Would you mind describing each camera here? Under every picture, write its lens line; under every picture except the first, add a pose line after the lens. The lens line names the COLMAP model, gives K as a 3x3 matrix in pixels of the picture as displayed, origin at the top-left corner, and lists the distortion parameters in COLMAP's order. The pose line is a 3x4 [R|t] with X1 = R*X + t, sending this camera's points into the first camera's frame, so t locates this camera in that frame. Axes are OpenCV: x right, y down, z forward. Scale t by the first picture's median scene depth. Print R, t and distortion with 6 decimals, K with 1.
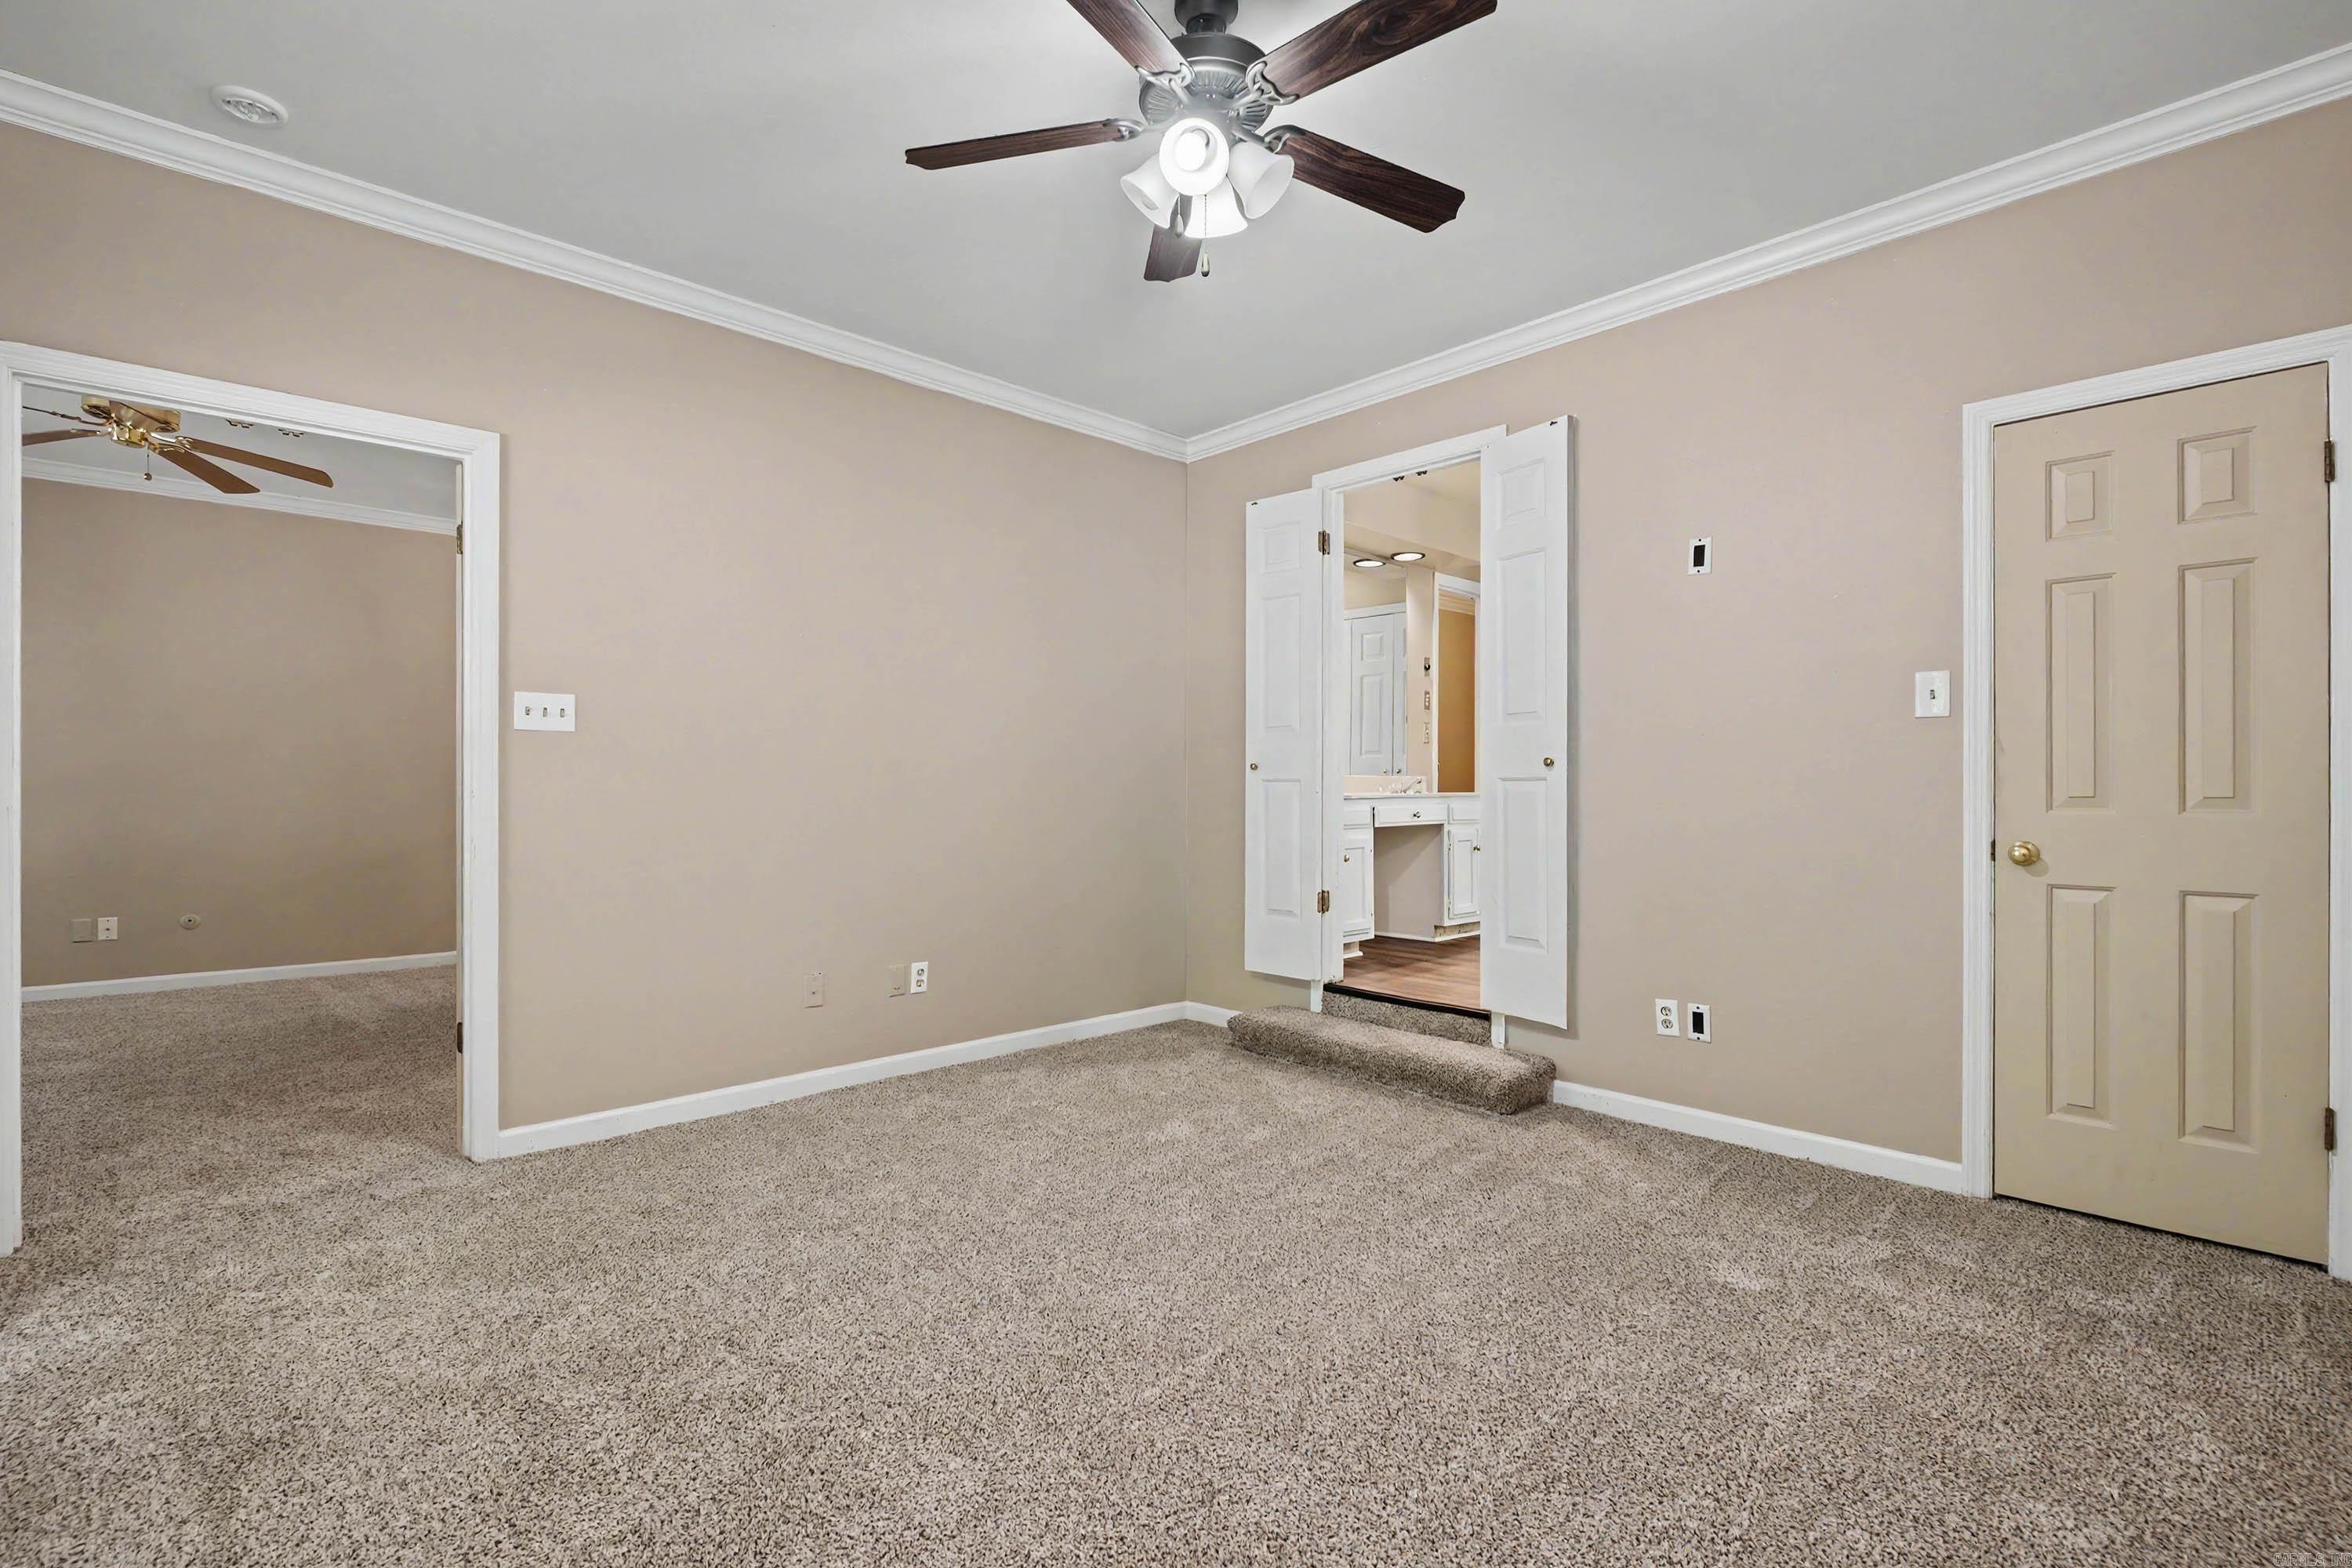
lens RADIAL K [[1076.8, 0, 1176.0], [0, 1076.8, 784.0], [0, 0, 1]] dist [0.011701, -0.000278]
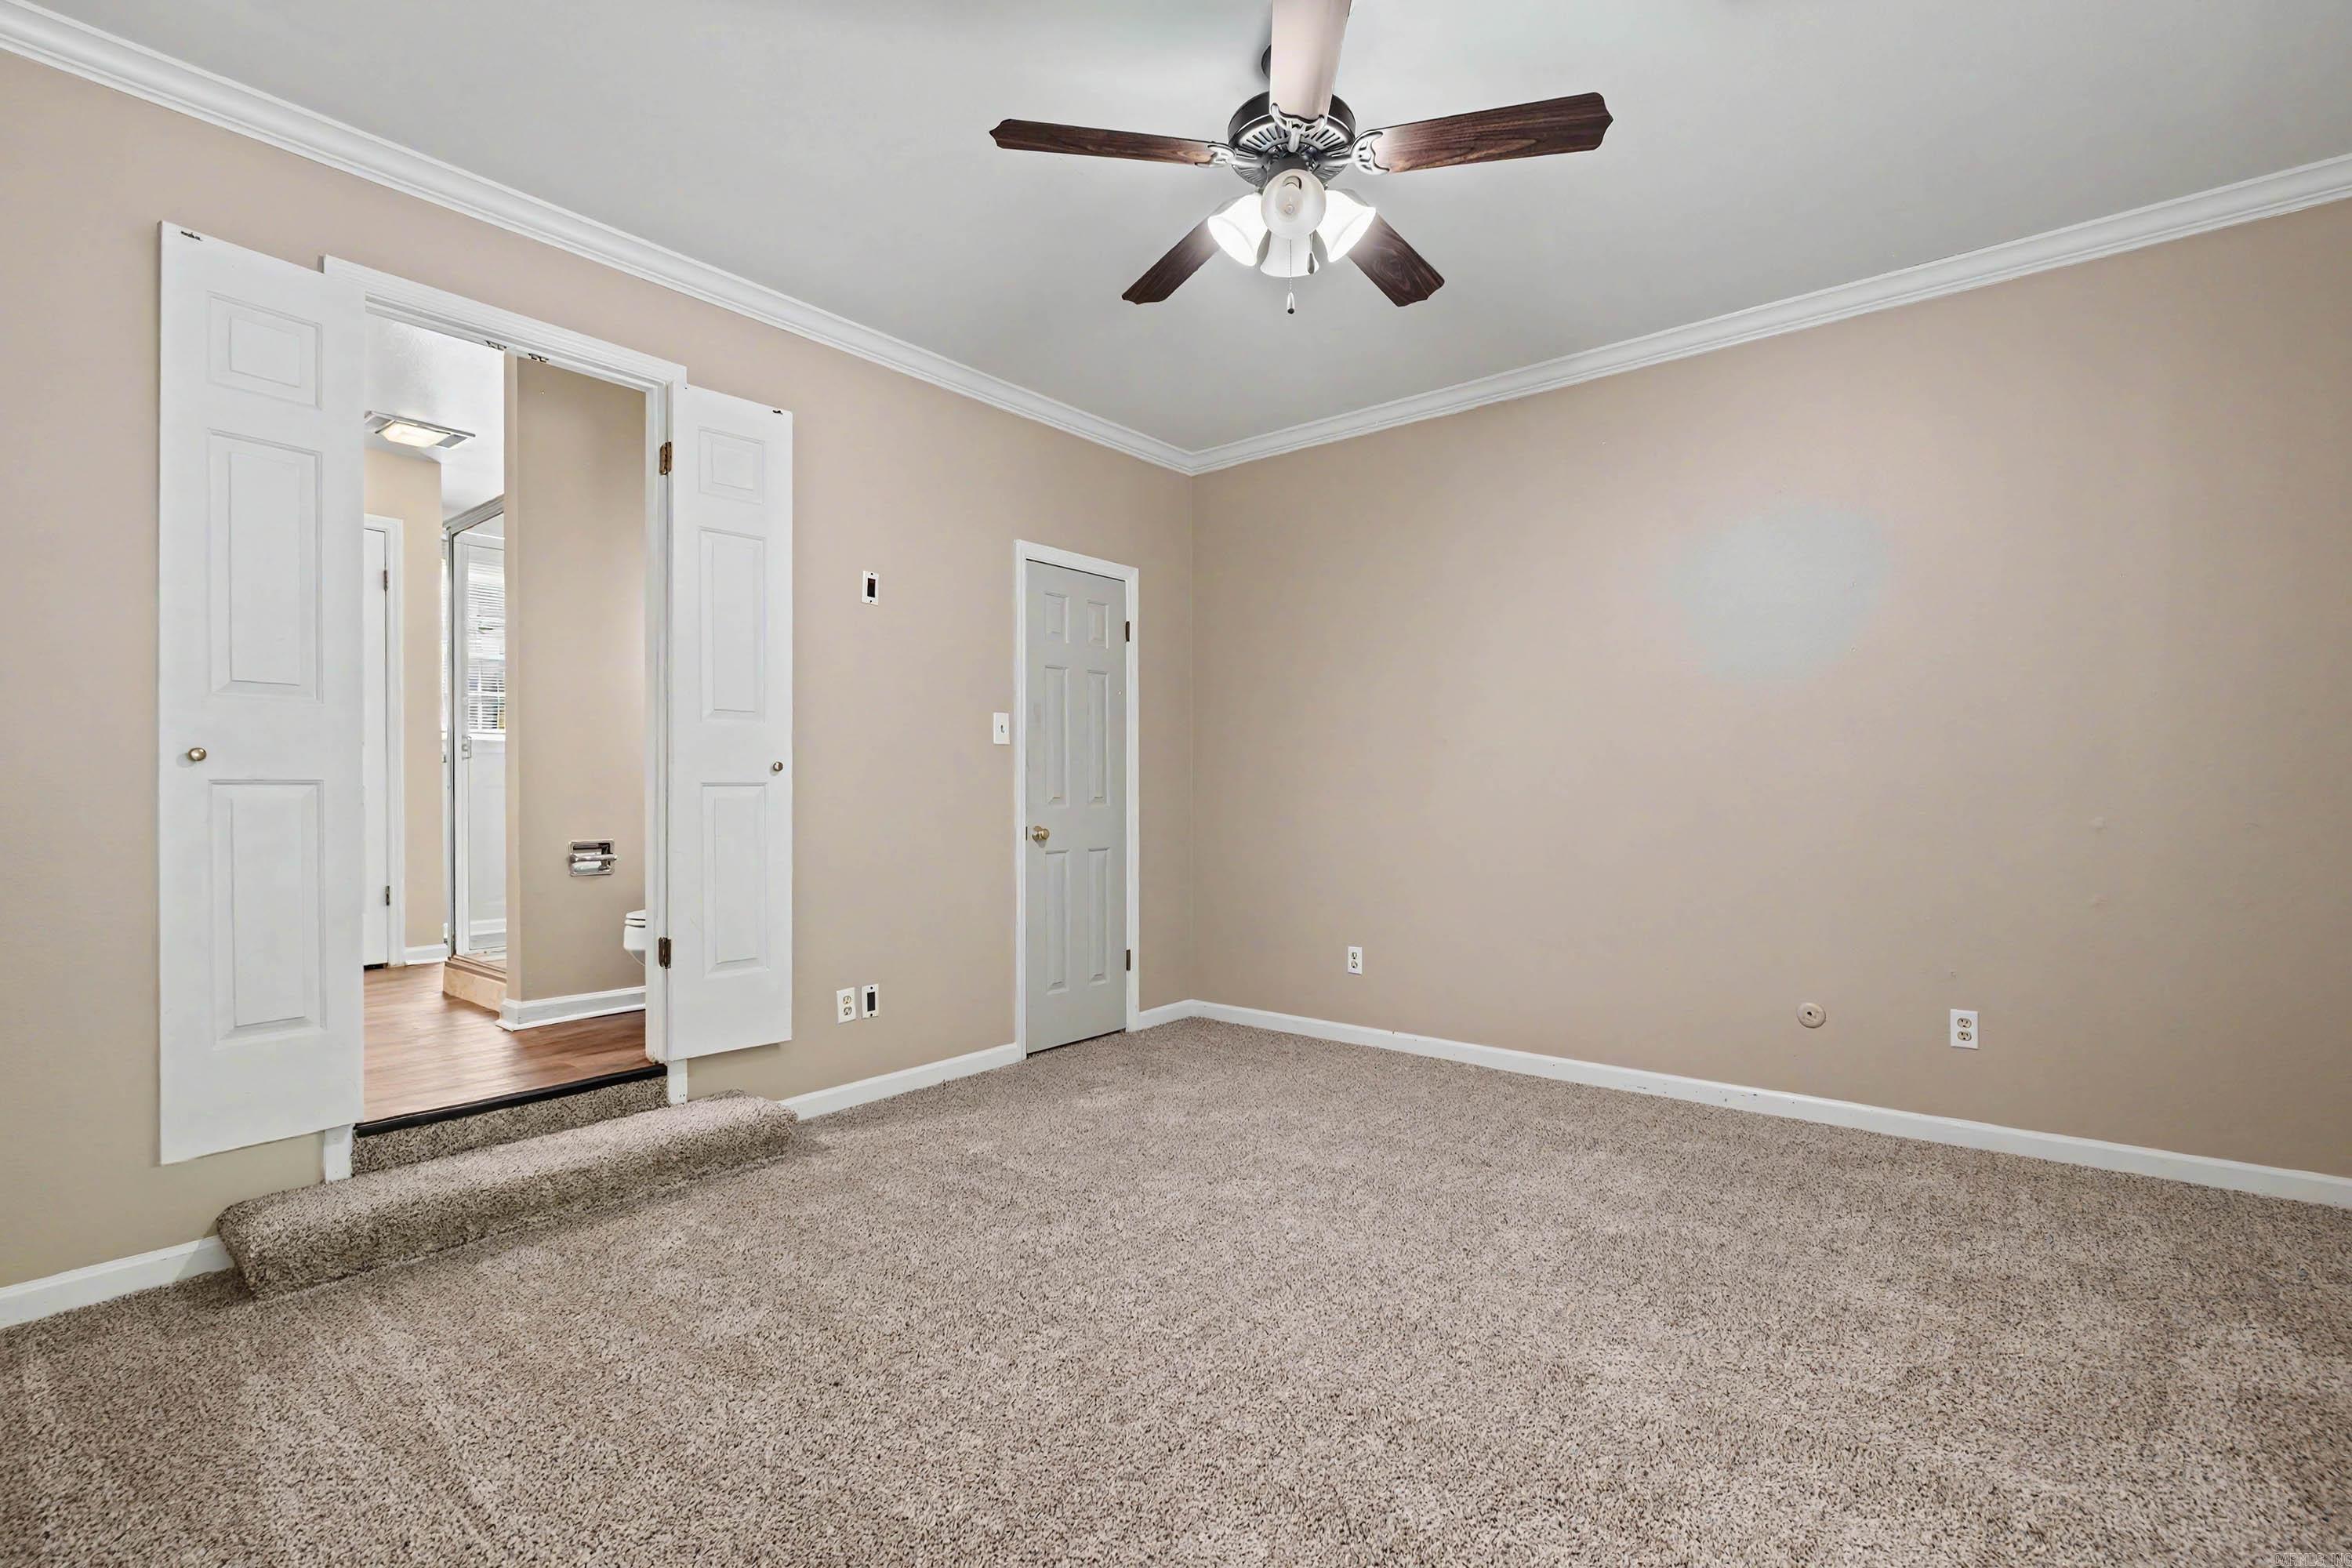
lens RADIAL K [[1078.9, 0, 1168.6], [0, 1078.9, 794.5], [0, 0, 1]] dist [-0.001506, -0.000781]
pose [[-0.120456, -0.001944, 0.992717, -0.672015], [0.001001, 0.999997, 0.002080, 0.002689], [-0.992718, 0.001244, -0.120454, 0.827620]]
